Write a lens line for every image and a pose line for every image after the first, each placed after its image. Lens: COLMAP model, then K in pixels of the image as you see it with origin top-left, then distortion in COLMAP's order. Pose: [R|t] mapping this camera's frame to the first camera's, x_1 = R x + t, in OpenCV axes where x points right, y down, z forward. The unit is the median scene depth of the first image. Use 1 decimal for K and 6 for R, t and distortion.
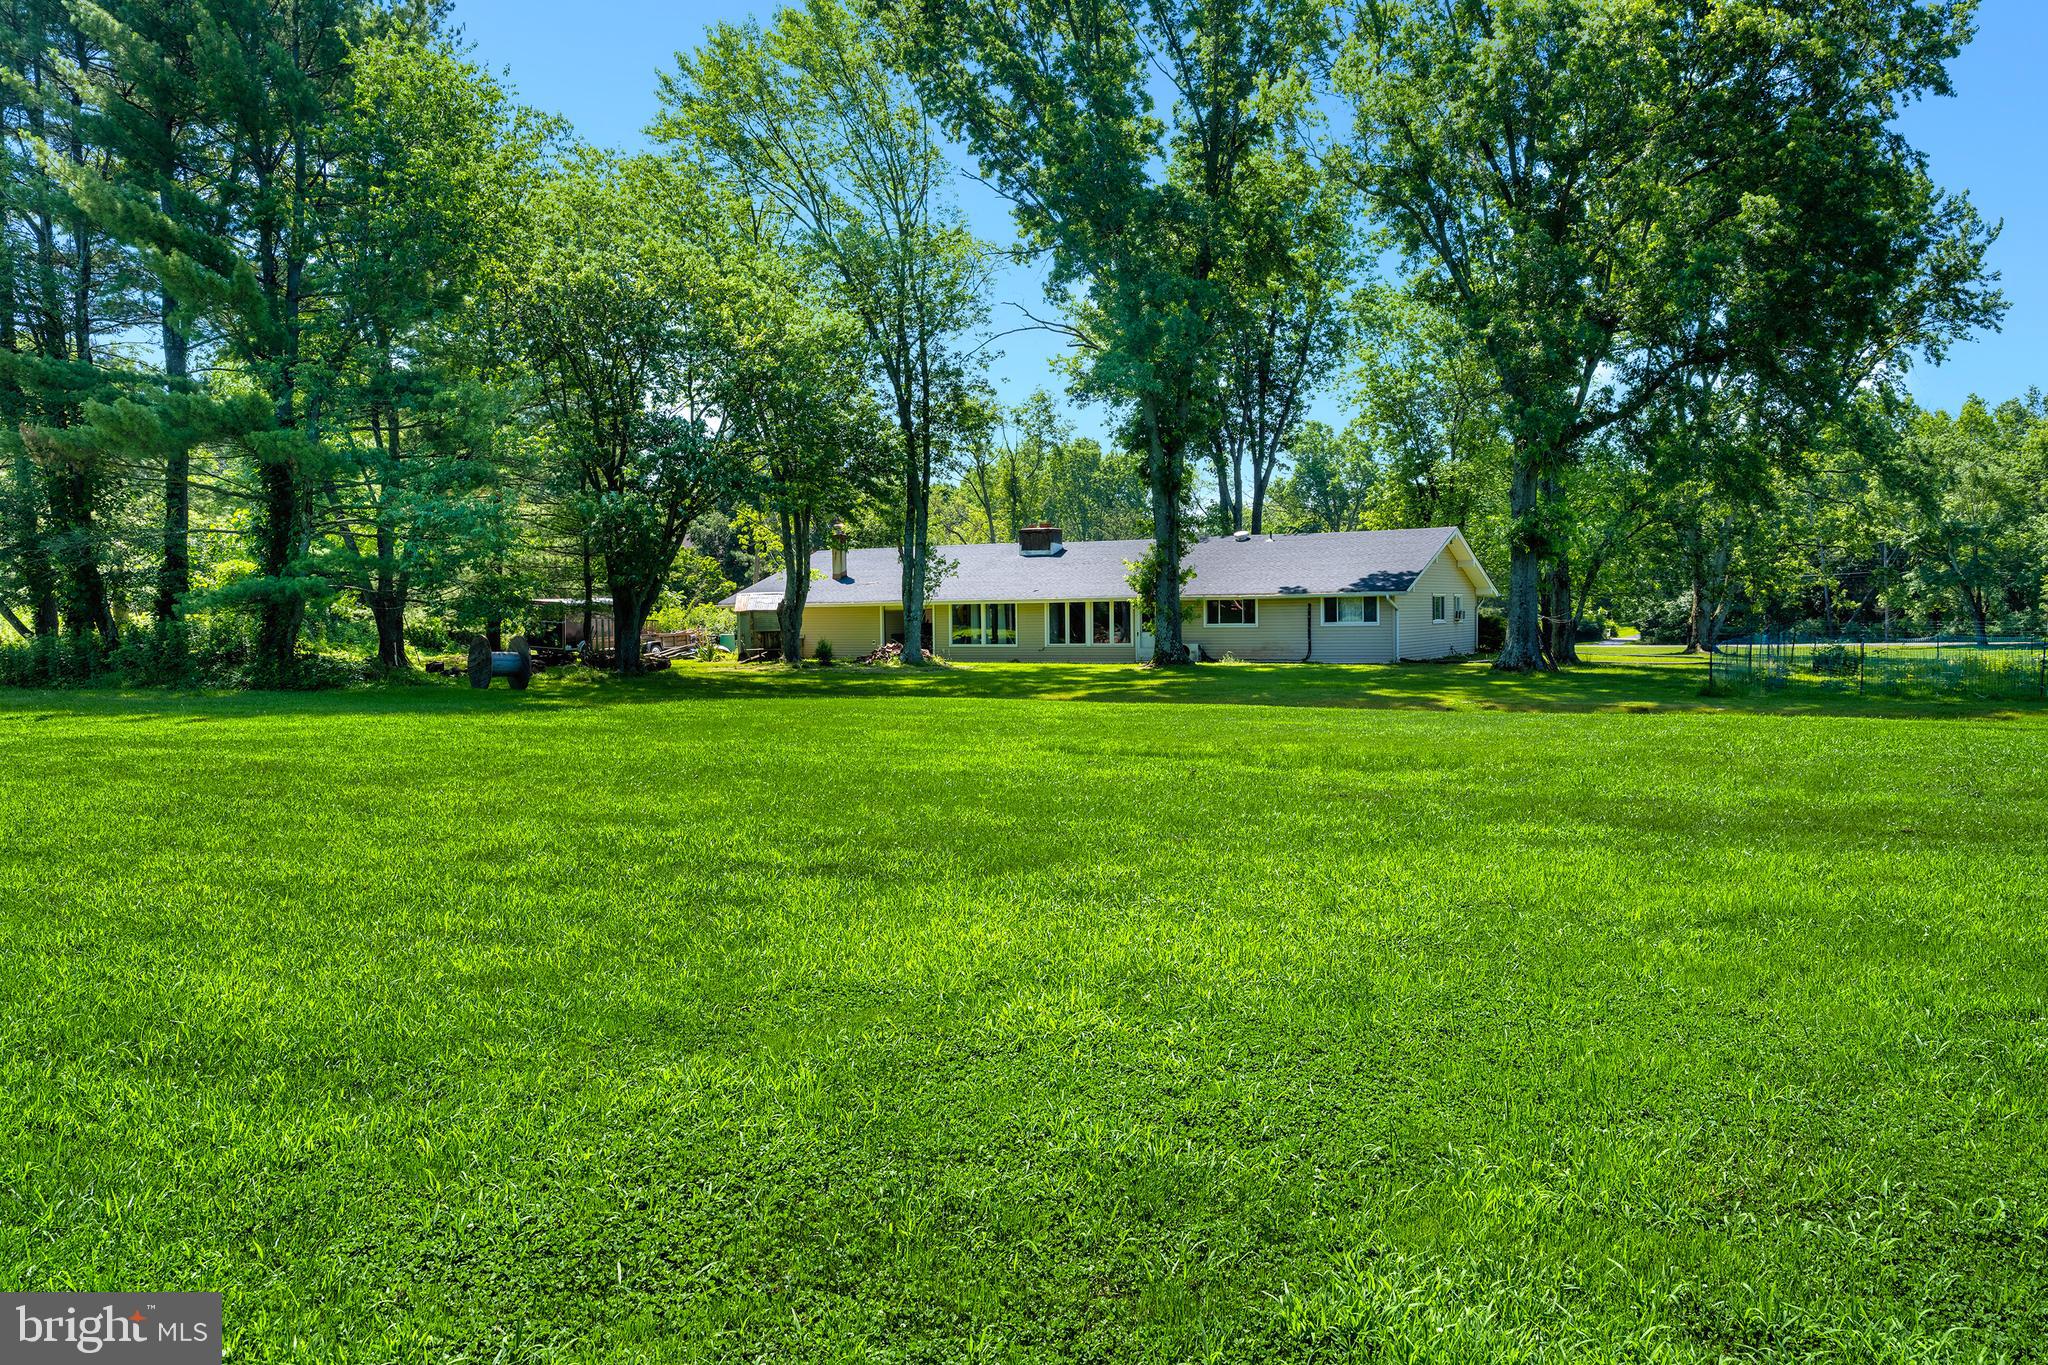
lens RADIAL K [[1755.2, 0, 1024.0], [0, 1755.2, 682.5], [0, 0, 1]] dist [0.004934, 0.000532]
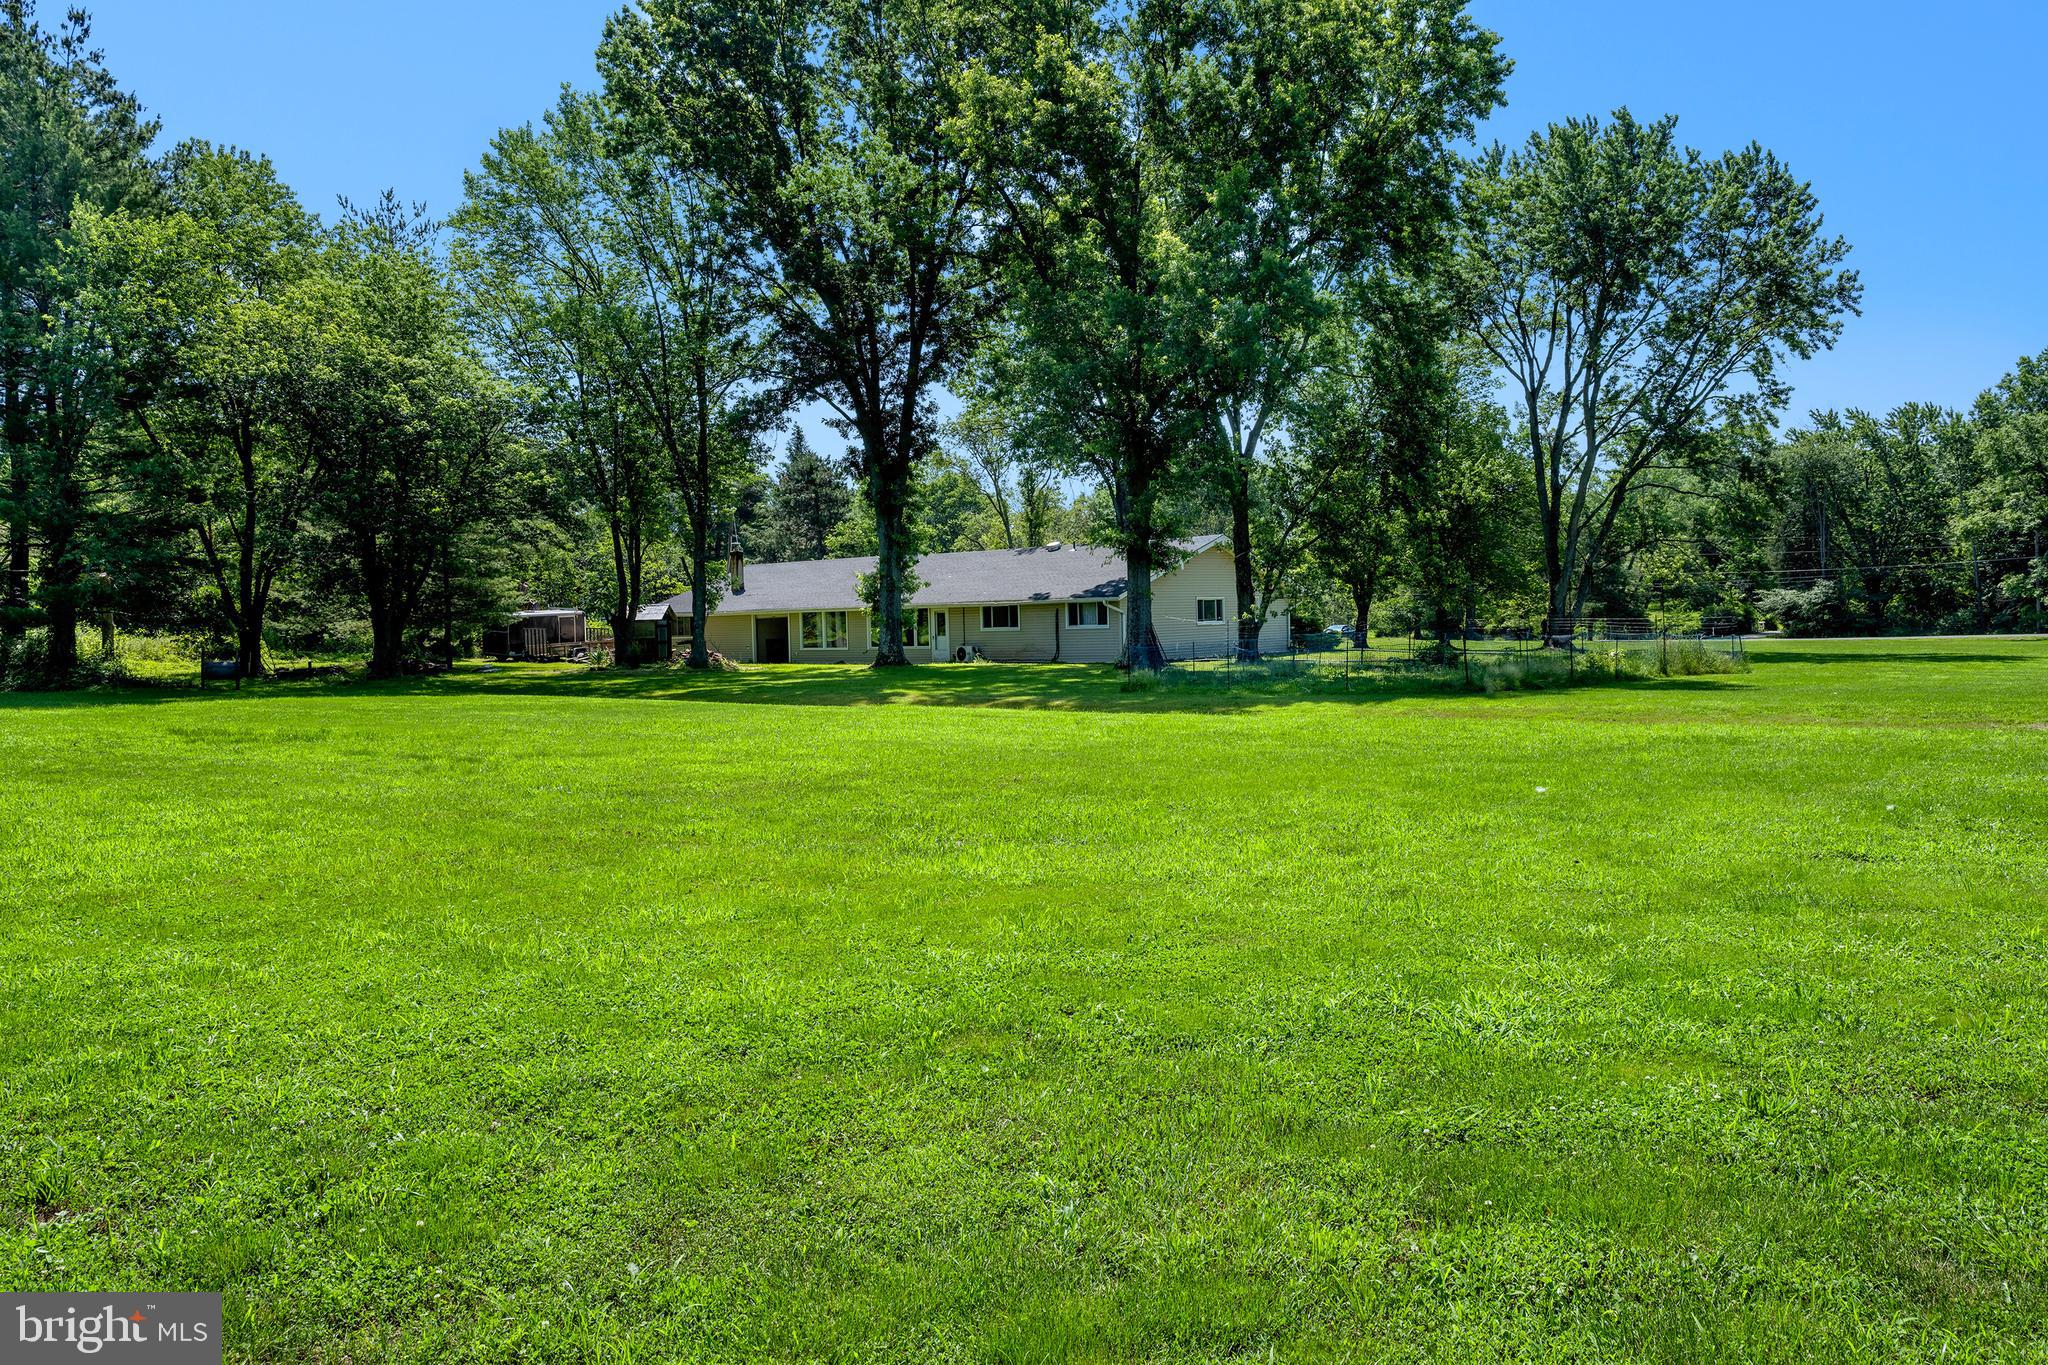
lens RADIAL K [[1755.2, 0, 1024.0], [0, 1755.2, 682.5], [0, 0, 1]] dist [0.004934, 0.000532]
pose [[0.965496, -0.000979, -0.260416, 0.427294], [0.001074, 0.999999, 0.000224, 0.000211], [0.260415, -0.000496, 0.965497, -0.050861]]
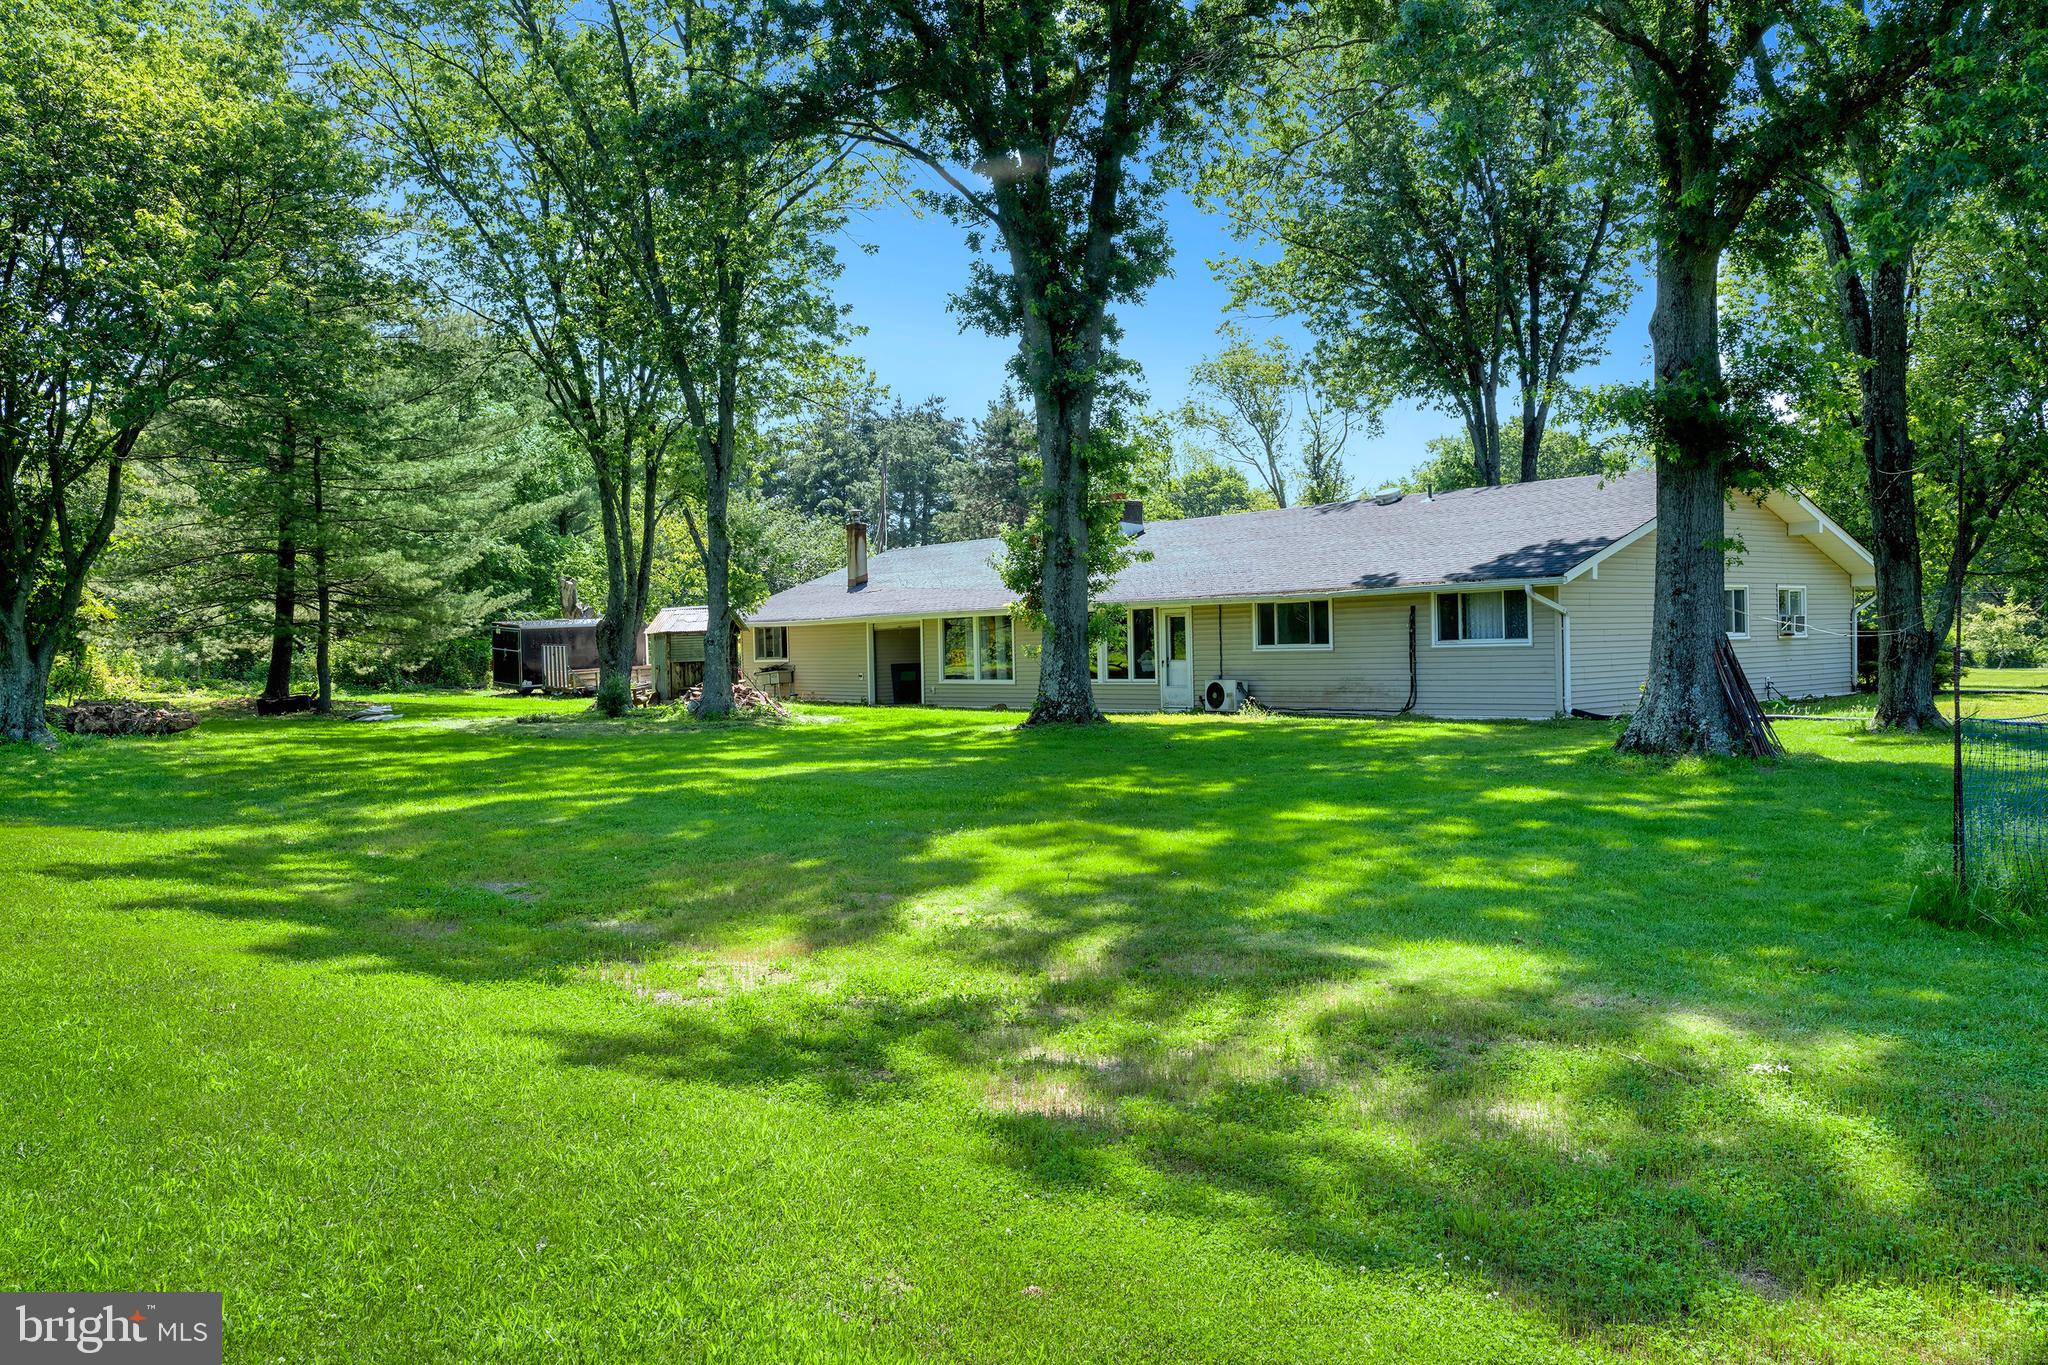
lens RADIAL K [[1755.2, 0, 1024.0], [0, 1755.2, 682.5], [0, 0, 1]] dist [0.004934, 0.000532]
pose [[0.916095, -0.000102, -0.400961, 0.268403], [-0.004262, 0.999941, -0.009992, -0.016276], [0.400938, 0.010863, 0.916041, 0.473941]]
